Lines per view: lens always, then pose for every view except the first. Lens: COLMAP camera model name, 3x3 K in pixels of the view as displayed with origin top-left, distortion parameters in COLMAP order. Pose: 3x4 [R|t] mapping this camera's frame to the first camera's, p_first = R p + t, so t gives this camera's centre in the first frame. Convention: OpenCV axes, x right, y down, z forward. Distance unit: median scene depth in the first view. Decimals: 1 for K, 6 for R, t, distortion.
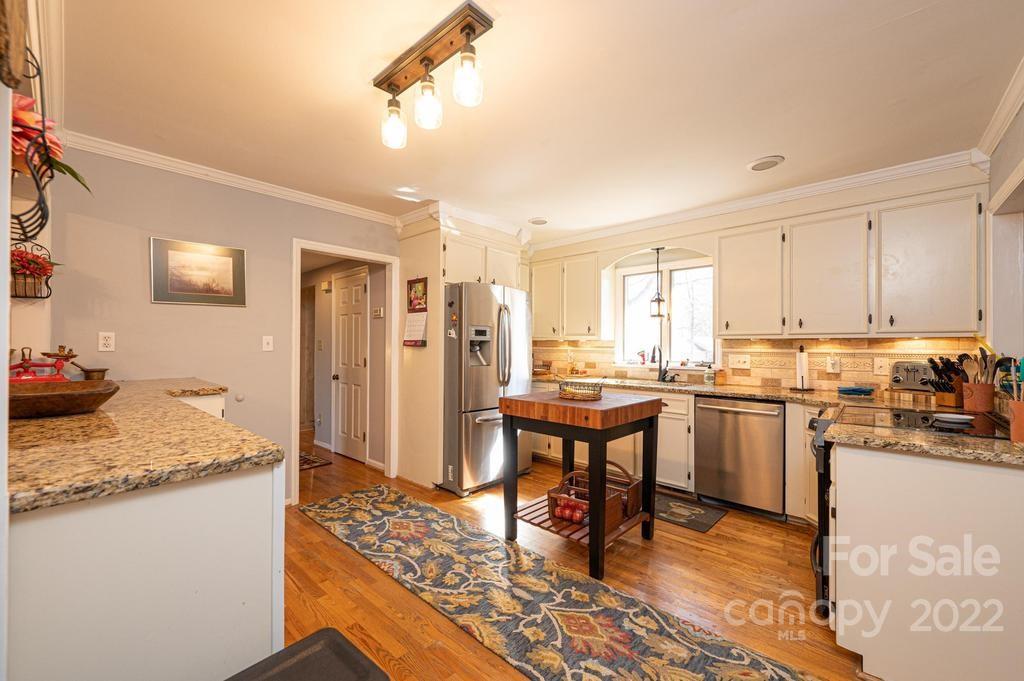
lens RADIAL K [[406.4, 0, 513.0], [0, 406.4, 343.8], [0, 0, 1]] dist [-0.000306, 0.000281]
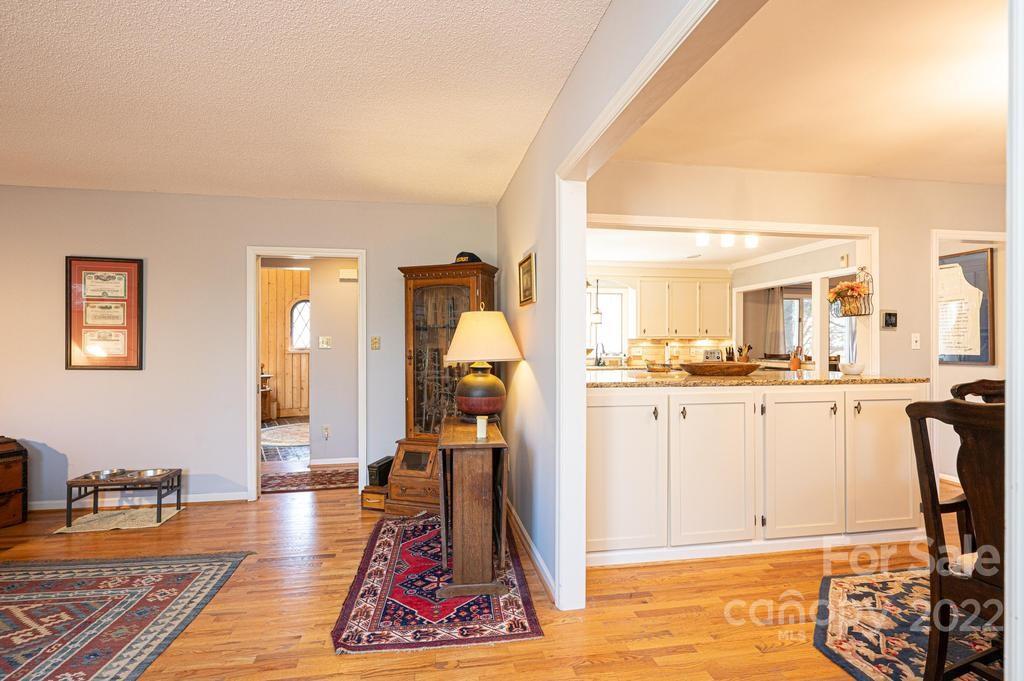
lens RADIAL K [[504.6, 0, 512.3], [0, 504.6, 343.3], [0, 0, 1]] dist [-0.002315, 0.000562]
pose [[0.611938, -0.004452, 0.790893, -1.793361], [-0.001527, 0.999976, 0.006811, -0.007546], [-0.790904, -0.005376, 0.611917, 0.117370]]
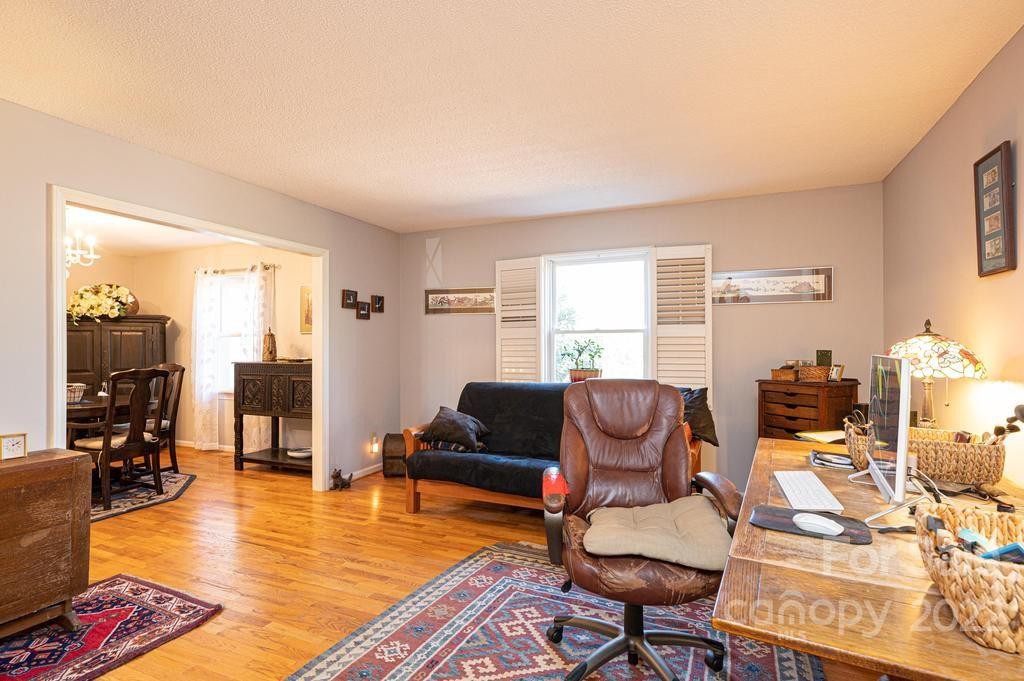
lens RADIAL K [[504.6, 0, 512.3], [0, 504.6, 343.3], [0, 0, 1]] dist [-0.002315, 0.000562]
pose [[-0.946629, -0.002283, -0.322318, -1.576927], [0.000936, 0.999951, -0.009830, 0.003390], [0.322325, -0.009607, -0.946580, 1.640955]]
